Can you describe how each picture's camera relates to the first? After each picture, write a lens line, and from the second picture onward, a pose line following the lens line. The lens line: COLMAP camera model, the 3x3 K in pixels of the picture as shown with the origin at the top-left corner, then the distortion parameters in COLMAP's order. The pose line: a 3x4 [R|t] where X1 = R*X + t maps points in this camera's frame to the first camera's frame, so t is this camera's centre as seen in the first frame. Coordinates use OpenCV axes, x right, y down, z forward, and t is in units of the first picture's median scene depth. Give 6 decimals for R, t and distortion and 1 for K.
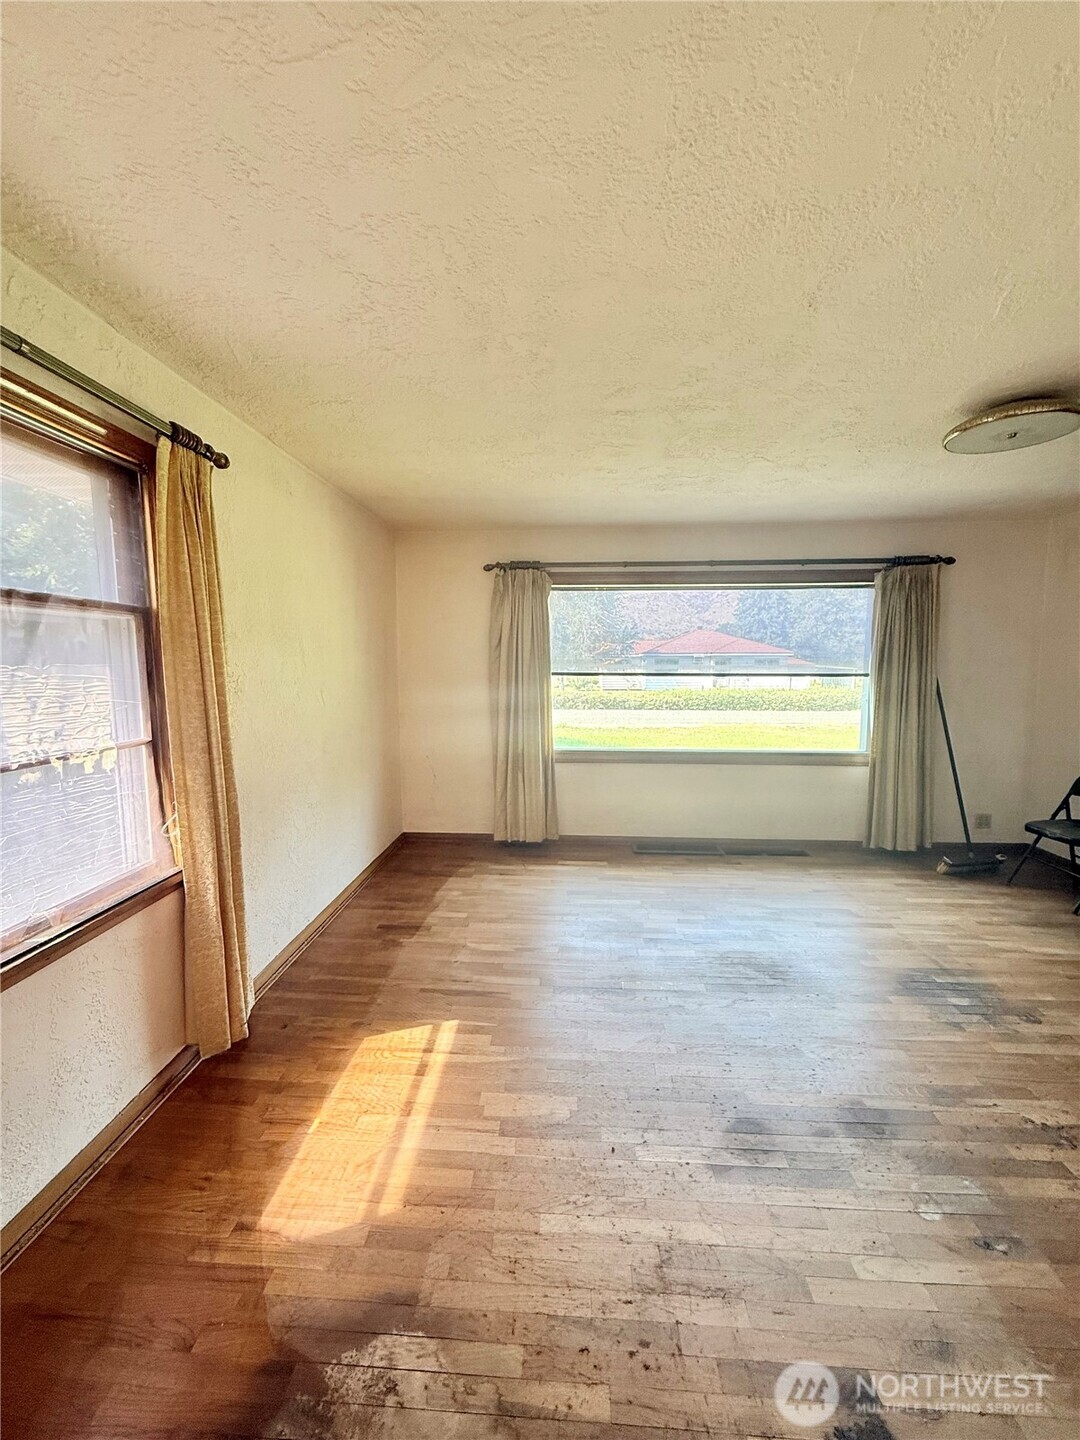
lens RADIAL K [[574.5, 0, 539.3], [0, 574.5, 712.0], [0, 0, 1]] dist [0.001865, -0.000514]
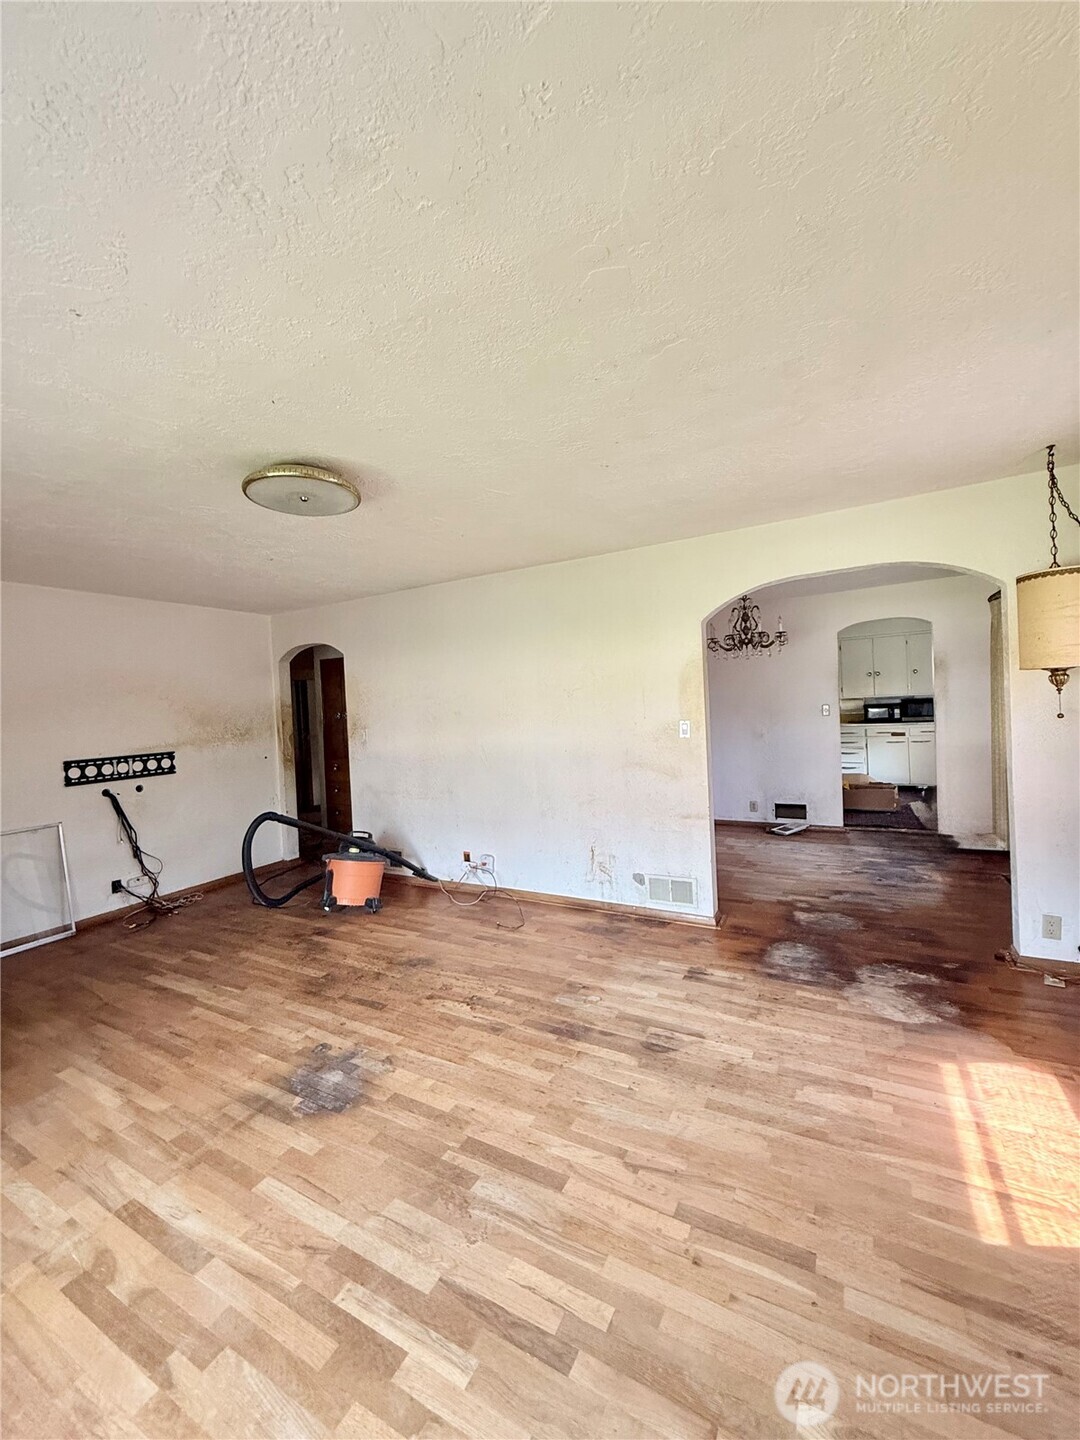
lens RADIAL K [[574.5, 0, 535.0], [0, 574.5, 720.3], [0, 0, 1]] dist [0.001865, -0.000514]
pose [[-0.899342, 0.035086, 0.435836, 0.005242], [0.087911, 0.990931, 0.101629, -0.112500], [-0.428318, 0.129713, -0.894270, 1.312447]]
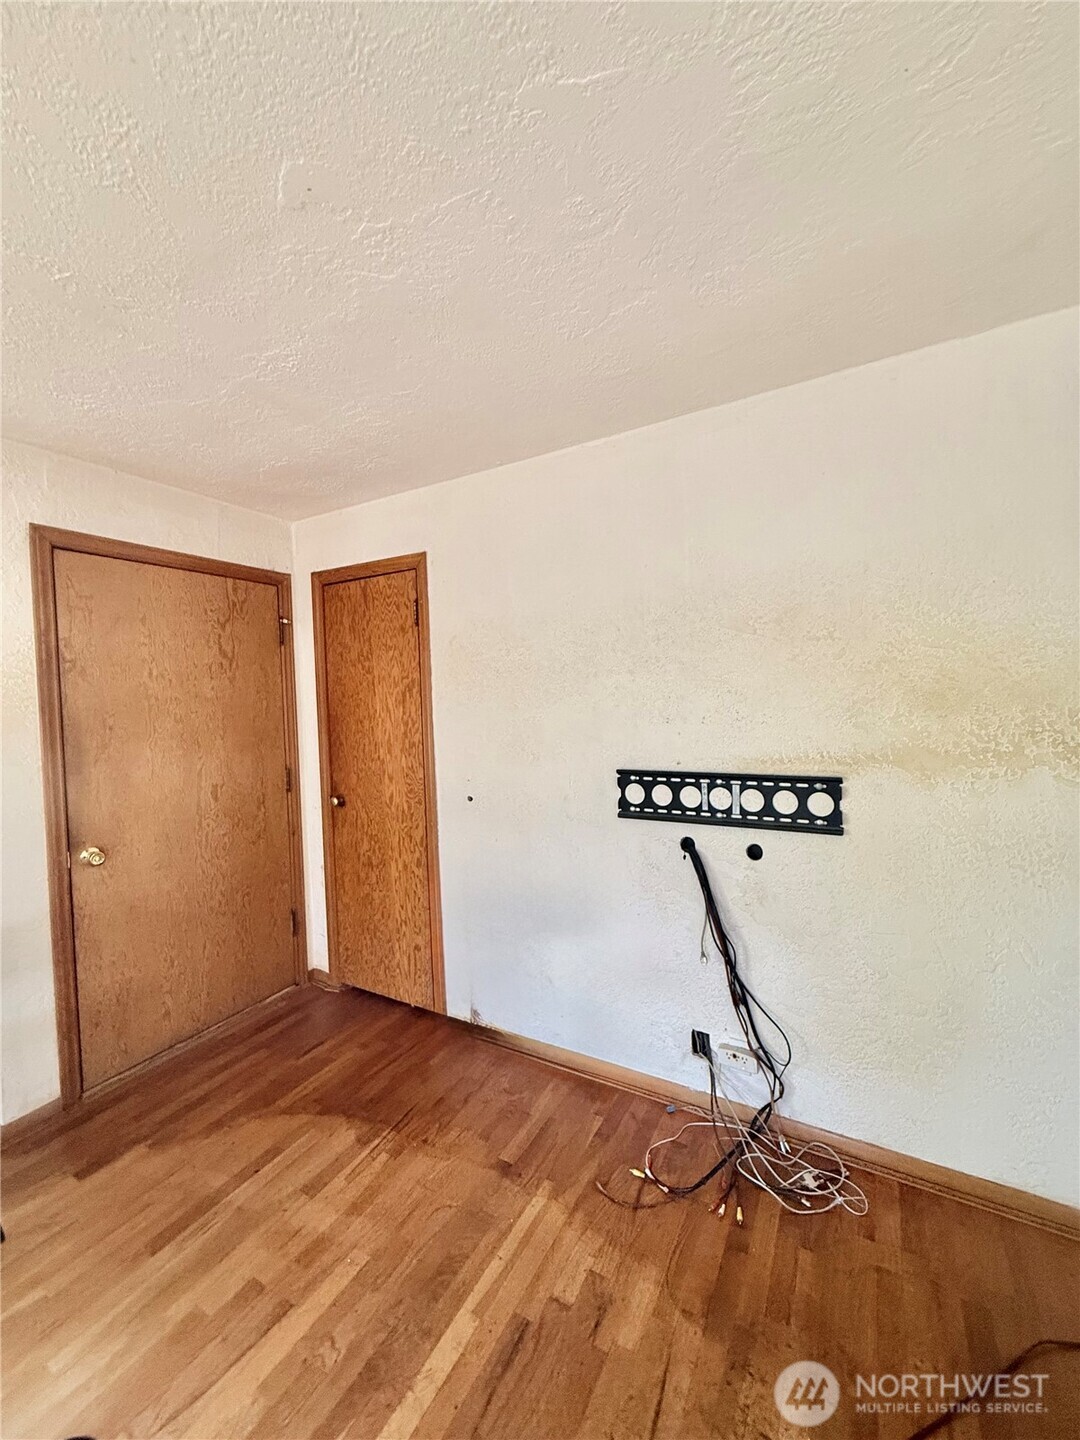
lens RADIAL K [[574.5, 0, 549.5], [0, 574.5, 716.4], [0, 0, 1]] dist [0.001865, -0.000514]
pose [[0.442256, -0.043118, 0.895852, 0.922213], [0.110244, 0.993883, -0.006588, -0.046439], [-0.890088, 0.101675, 0.444304, 0.342027]]
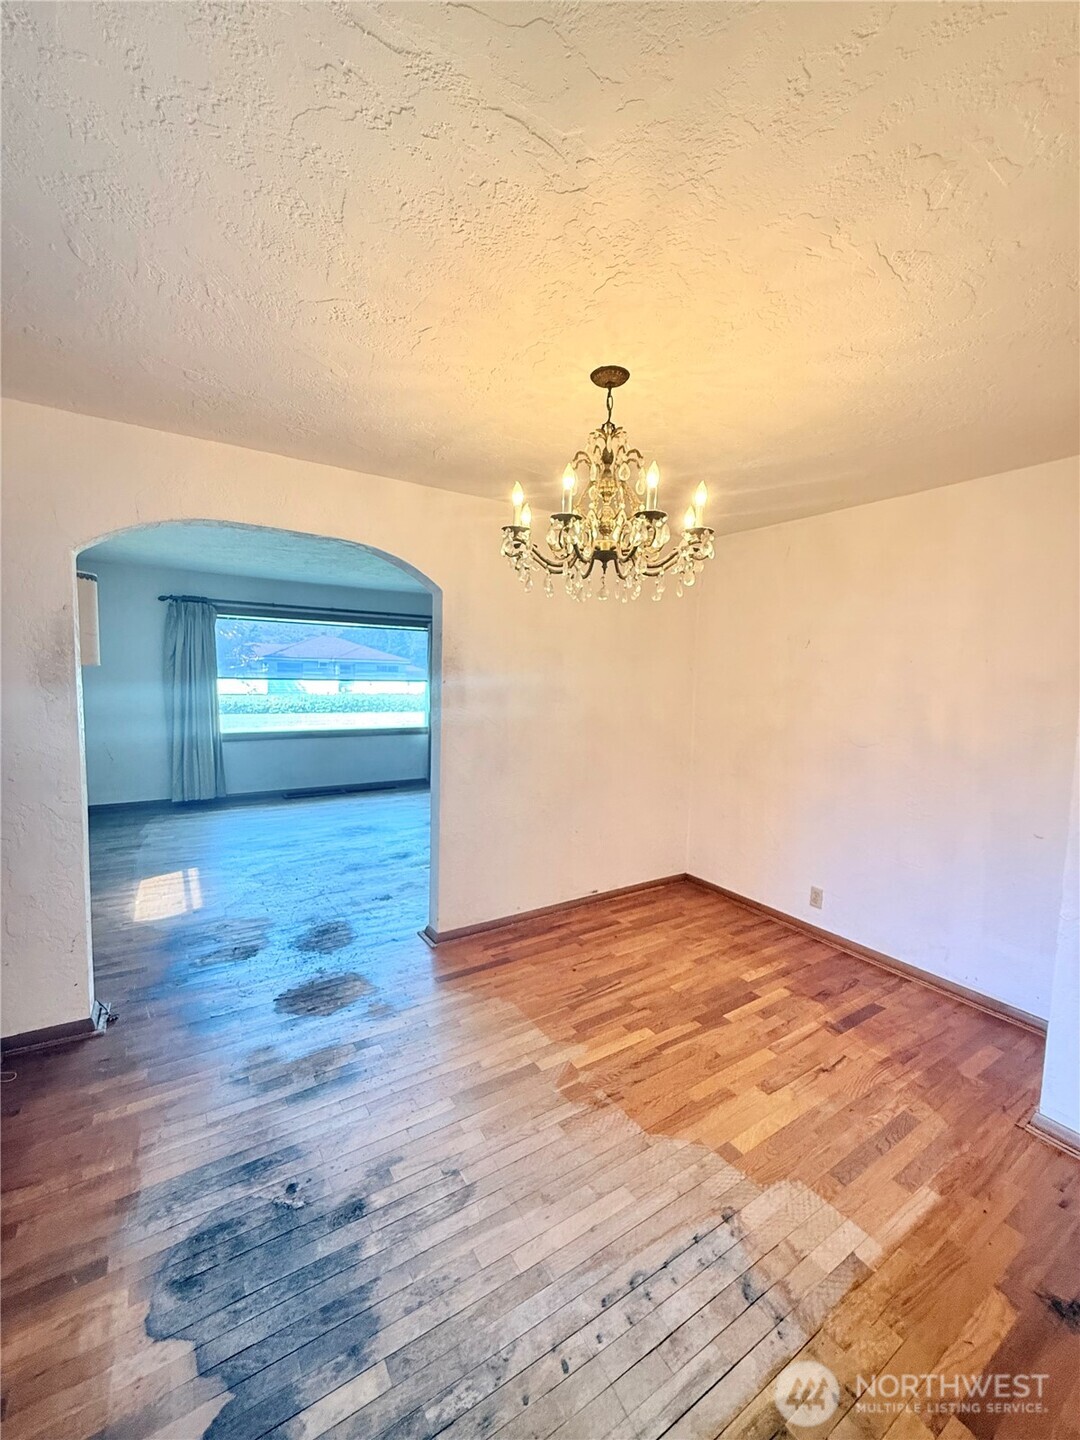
lens RADIAL K [[574.5, 0, 538.1], [0, 574.5, 713.9], [0, 0, 1]] dist [0.001865, -0.000514]
pose [[0.809980, -0.024000, 0.585966, -0.247182], [0.027470, 0.999618, 0.002972, 0.055663], [-0.585813, 0.013689, 0.810330, -0.860633]]
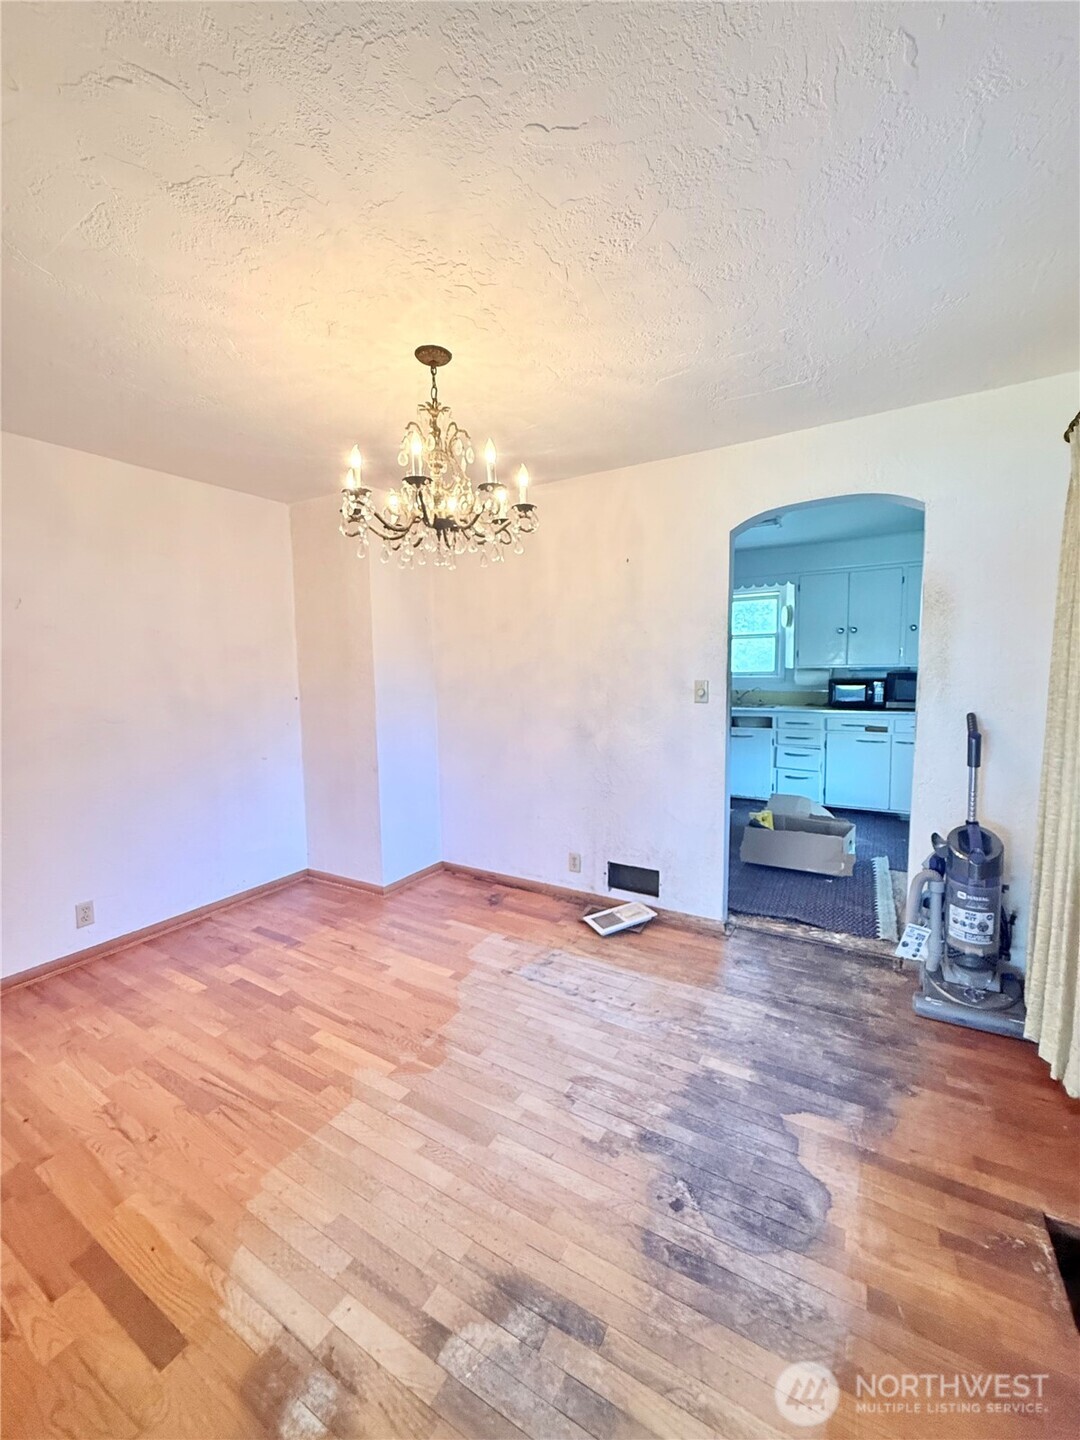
lens RADIAL K [[574.5, 0, 535.1], [0, 574.5, 718.6], [0, 0, 1]] dist [0.001865, -0.000514]
pose [[-0.884885, -0.027590, 0.464991, -0.236747], [0.057761, 0.984041, 0.168309, 0.003363], [-0.462213, 0.175793, -0.869170, 0.131194]]
